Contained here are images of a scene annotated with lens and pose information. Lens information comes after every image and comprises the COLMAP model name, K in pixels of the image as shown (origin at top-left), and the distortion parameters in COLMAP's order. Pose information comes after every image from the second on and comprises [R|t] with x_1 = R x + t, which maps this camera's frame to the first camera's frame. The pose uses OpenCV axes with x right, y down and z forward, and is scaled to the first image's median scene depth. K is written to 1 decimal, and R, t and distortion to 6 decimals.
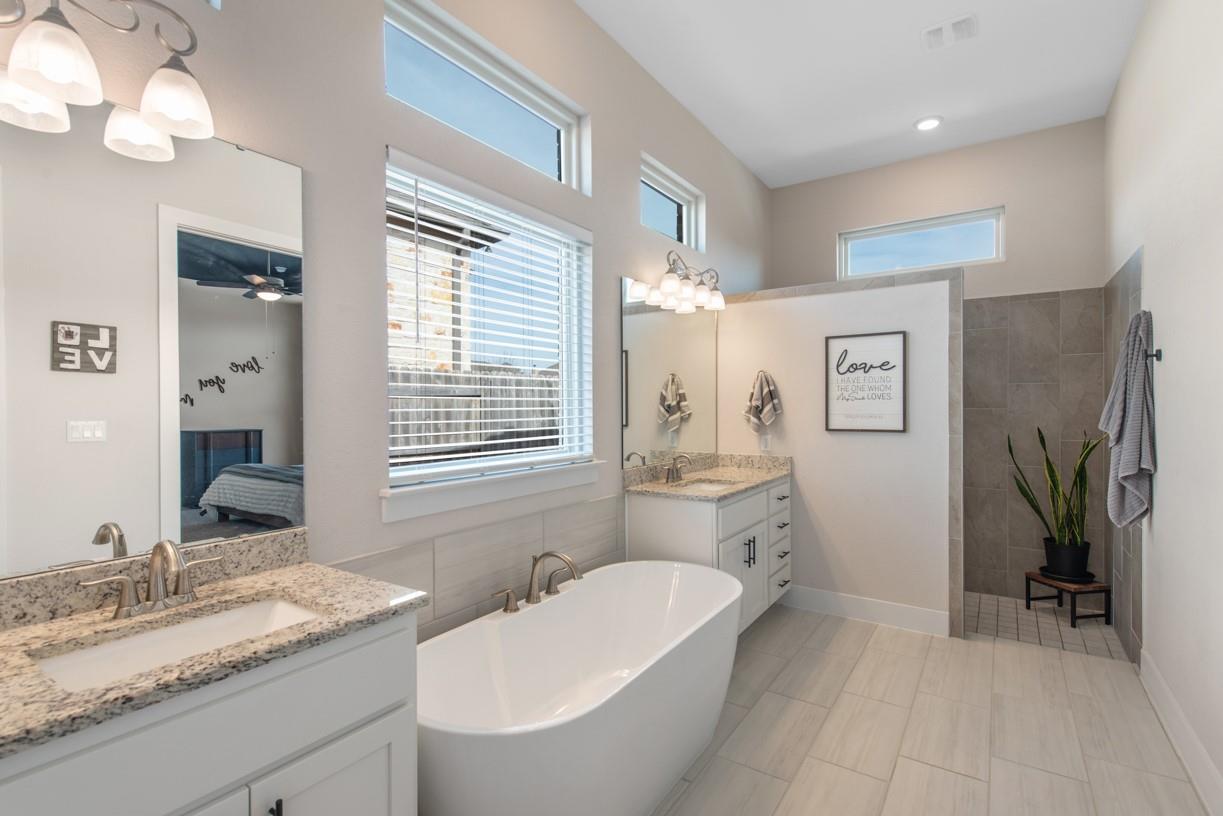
lens RADIAL K [[578.1, 0, 612.2], [0, 578.1, 410.1], [0, 0, 1]] dist [-0.013758, -0.000246]
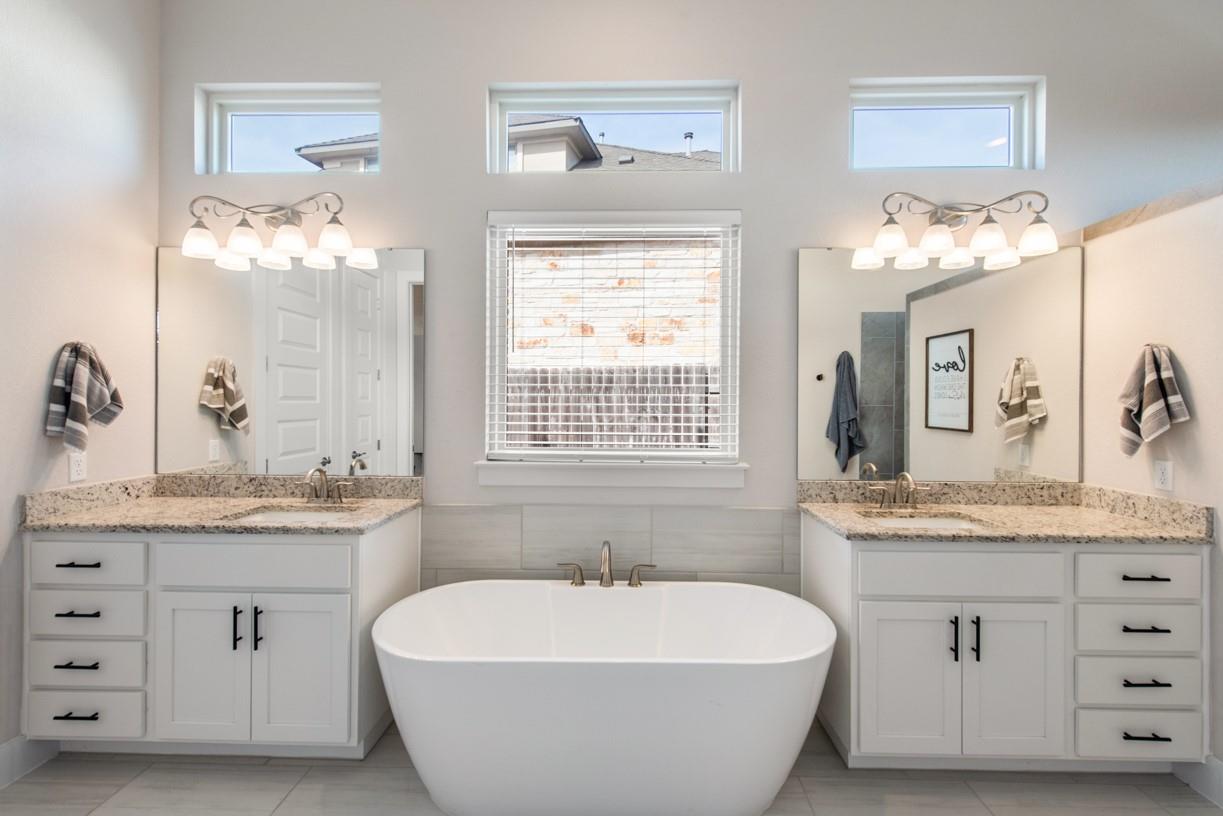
lens RADIAL K [[530.6, 0, 617.9], [0, 530.6, 403.8], [0, 0, 1]] dist [0.001386, 0.000000]
pose [[0.526904, 0.012243, -0.849837, 0.430841], [-0.015528, 0.999868, 0.004777, -0.005438], [0.849783, 0.010679, 0.527025, 0.302510]]
